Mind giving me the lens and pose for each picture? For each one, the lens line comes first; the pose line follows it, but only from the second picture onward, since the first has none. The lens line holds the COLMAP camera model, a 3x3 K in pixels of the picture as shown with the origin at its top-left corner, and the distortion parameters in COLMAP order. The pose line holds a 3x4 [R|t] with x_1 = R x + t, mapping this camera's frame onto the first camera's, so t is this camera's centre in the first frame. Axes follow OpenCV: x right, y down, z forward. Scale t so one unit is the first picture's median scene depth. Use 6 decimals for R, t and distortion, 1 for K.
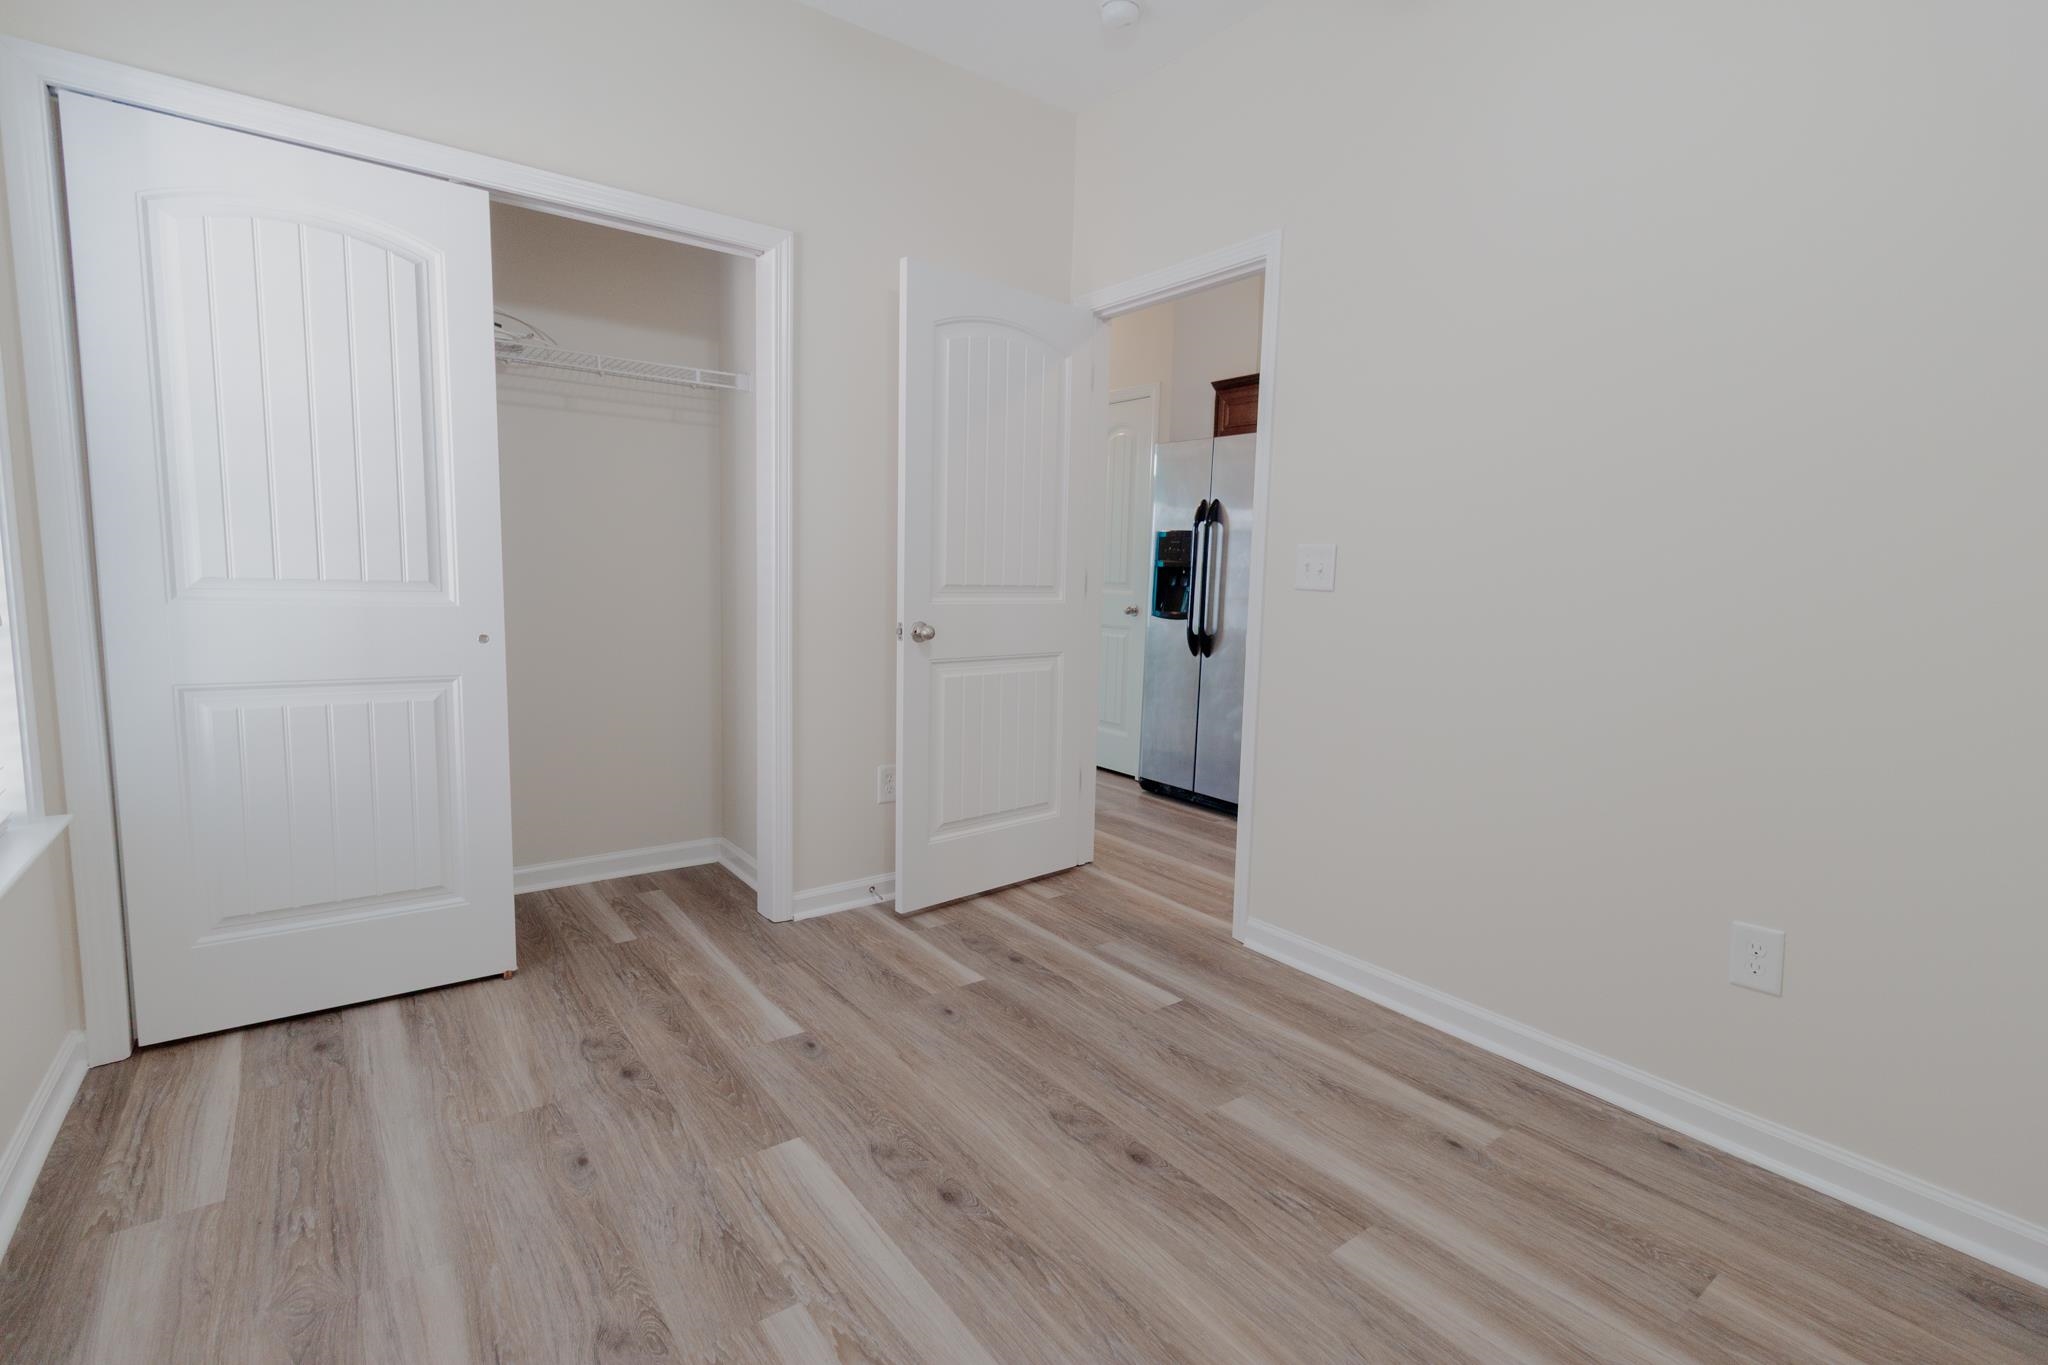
lens RADIAL K [[939.7, 0, 1027.5], [0, 939.7, 685.3], [0, 0, 1]] dist [0.000572, -0.000123]
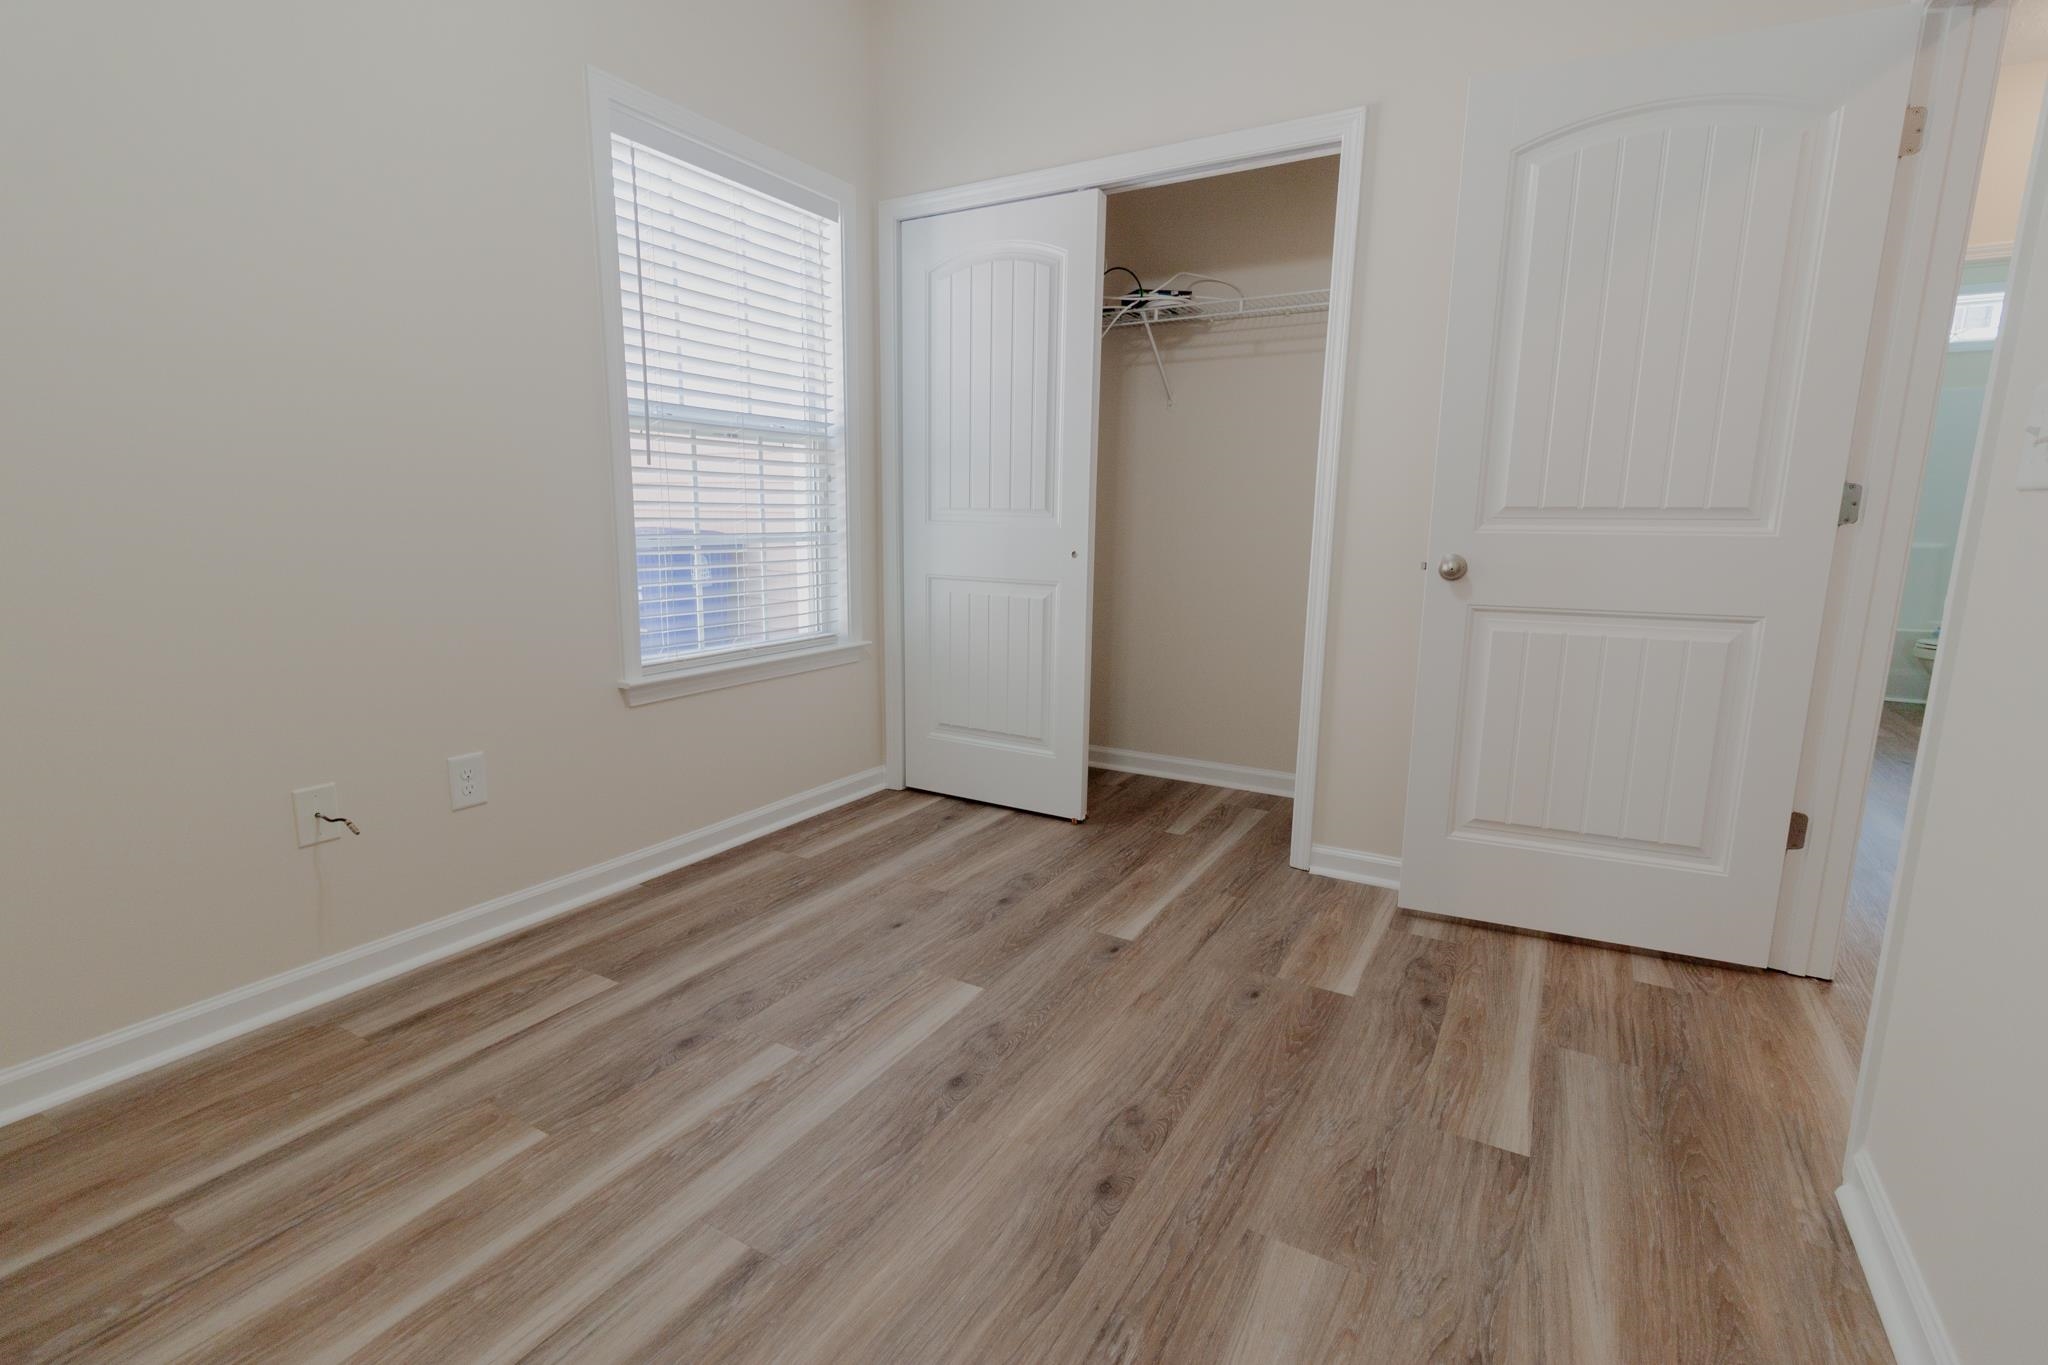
lens RADIAL K [[939.7, 0, 1027.5], [0, 939.7, 685.3], [0, 0, 1]] dist [0.000572, -0.000123]
pose [[0.391573, 0.145463, -0.908576, 0.581391], [-0.111029, 0.987680, 0.110277, -0.007857], [0.913424, 0.057697, 0.402899, 0.441587]]
